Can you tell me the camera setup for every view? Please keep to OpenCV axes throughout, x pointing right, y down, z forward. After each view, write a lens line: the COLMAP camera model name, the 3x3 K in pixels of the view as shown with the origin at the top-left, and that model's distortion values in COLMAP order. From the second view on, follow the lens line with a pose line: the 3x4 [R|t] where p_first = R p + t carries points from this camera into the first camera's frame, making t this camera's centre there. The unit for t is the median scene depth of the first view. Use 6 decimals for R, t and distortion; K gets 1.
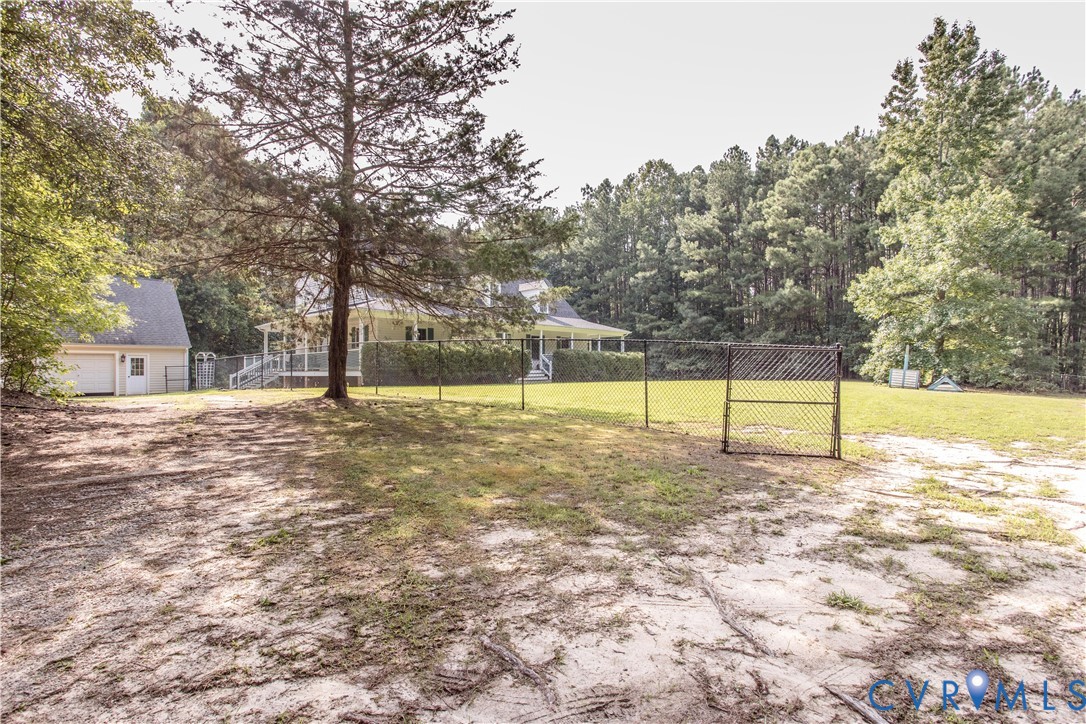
lens RADIAL K [[531.0, 0, 544.0], [0, 531.0, 362.1], [0, 0, 1]] dist [0.001204, 0.000579]
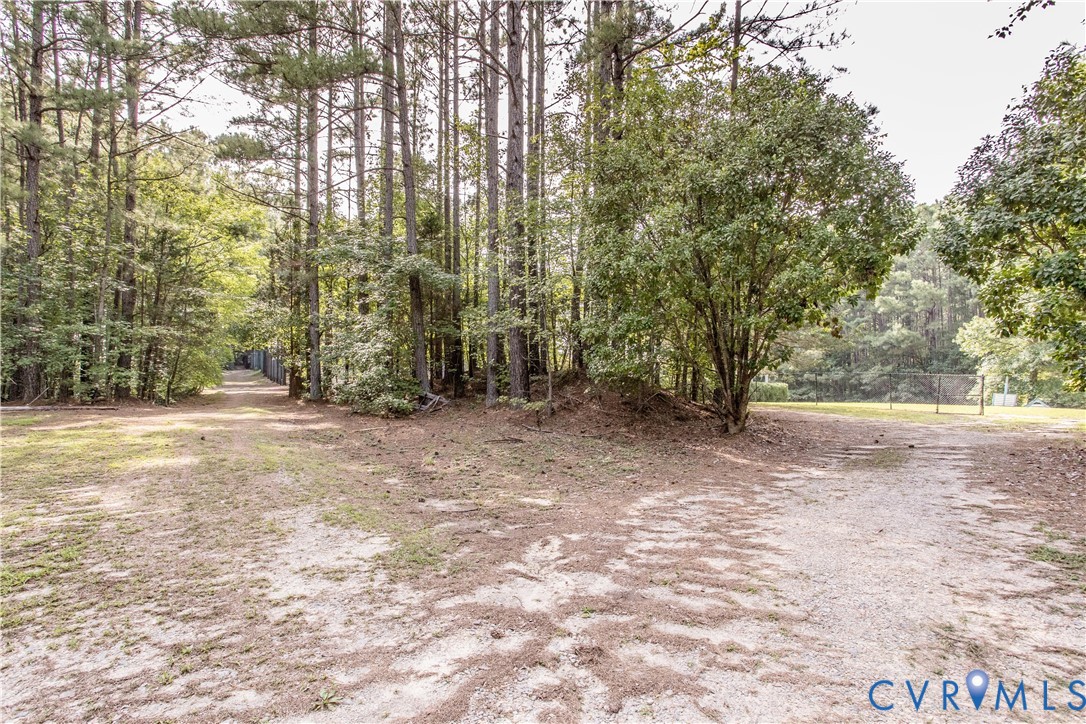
lens RADIAL K [[531.0, 0, 529.4], [0, 531.0, 392.2], [0, 0, 1]] dist [0.001204, 0.000579]
pose [[0.991625, 0.001287, -0.129144, -0.299554], [-0.002359, 0.999964, -0.008147, 0.019362], [0.129129, 0.008384, 0.991592, -0.431533]]
